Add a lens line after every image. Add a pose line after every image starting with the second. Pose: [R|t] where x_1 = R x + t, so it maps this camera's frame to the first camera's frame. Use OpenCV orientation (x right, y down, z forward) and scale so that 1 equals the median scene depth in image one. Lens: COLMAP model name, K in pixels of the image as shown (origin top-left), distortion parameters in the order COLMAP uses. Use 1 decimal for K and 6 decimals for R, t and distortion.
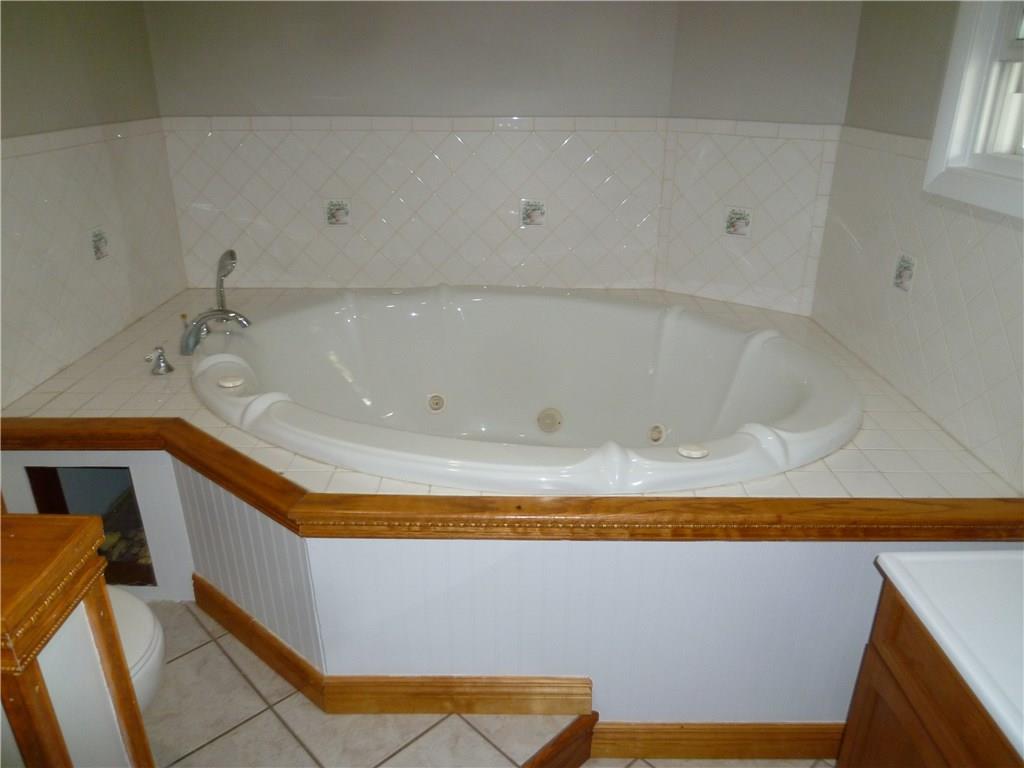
lens RADIAL K [[738.7, 0, 512.0], [0, 738.7, 384.0], [0, 0, 1]] dist [-0.052914, 0.008747]
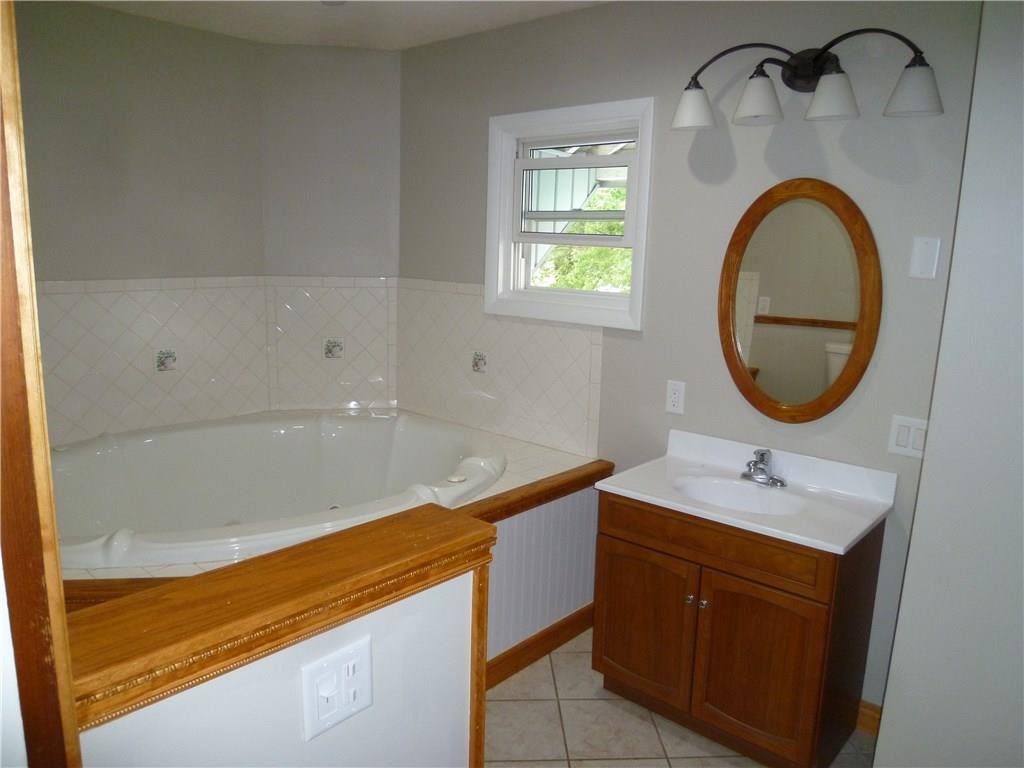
lens RADIAL K [[738.7, 0, 512.0], [0, 738.7, 384.0], [0, 0, 1]] dist [-0.052914, 0.008747]
pose [[0.665073, -0.127442, 0.735823, -0.710023], [0.265076, 0.961455, -0.073068, 0.039065], [-0.698149, 0.243645, 0.673220, -0.179190]]
